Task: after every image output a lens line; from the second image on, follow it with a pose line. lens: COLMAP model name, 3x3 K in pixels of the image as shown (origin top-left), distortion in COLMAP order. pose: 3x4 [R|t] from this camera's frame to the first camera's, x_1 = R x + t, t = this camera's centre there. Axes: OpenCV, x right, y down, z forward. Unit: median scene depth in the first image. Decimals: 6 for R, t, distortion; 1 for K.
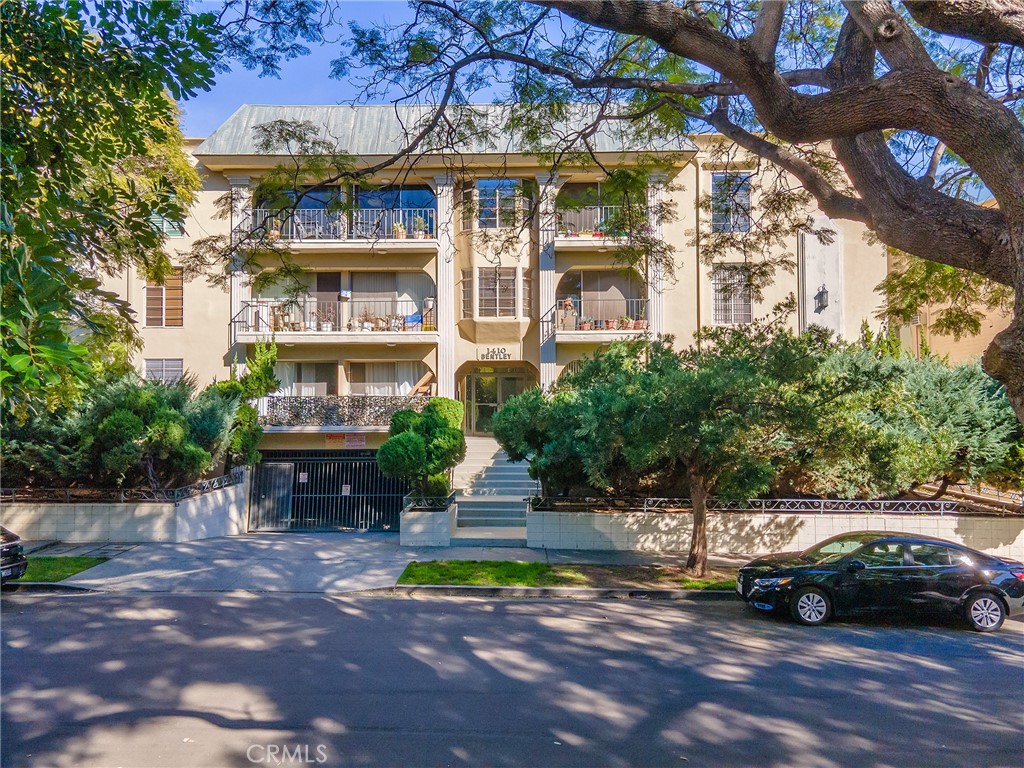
lens RADIAL K [[708.5, 0, 512.0], [0, 708.5, 384.0], [0, 0, 1]] dist [0.009119, 0.001763]
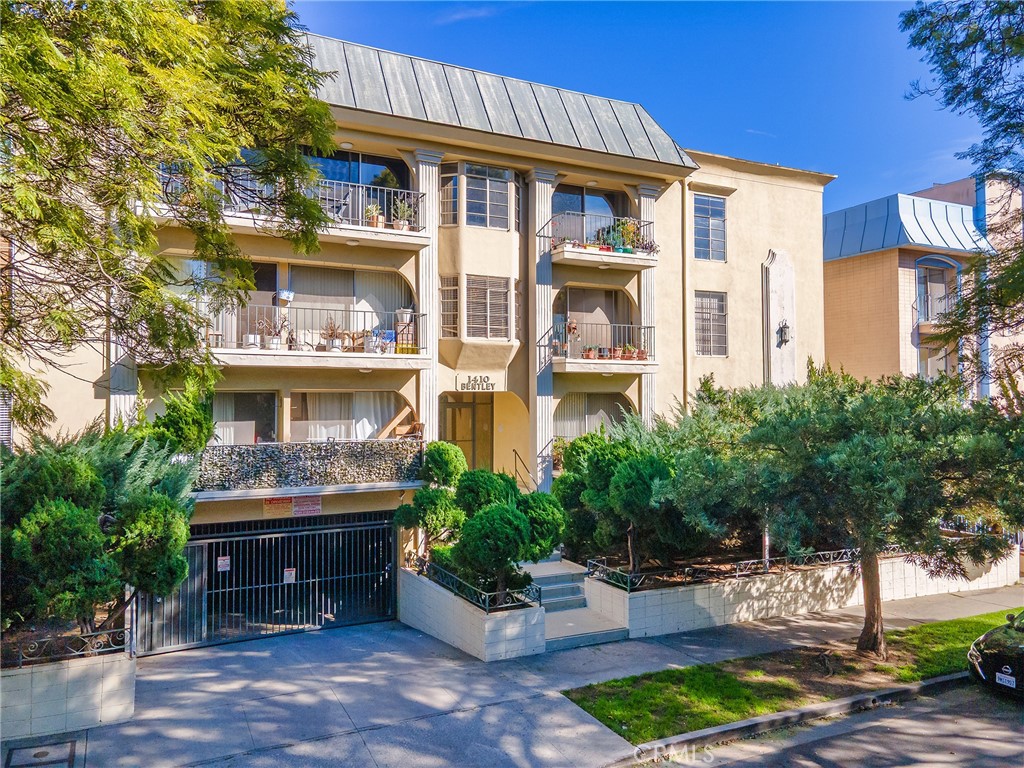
lens RADIAL K [[725.7, 0, 512.0], [0, 725.7, 384.0], [0, 0, 1]] dist [0.008836, 0.036518]
pose [[0.893020, 0.014543, 0.449783, -0.364451], [-0.011261, 0.999887, -0.009971, -0.035058], [-0.449877, 0.003840, 0.893082, 0.256856]]
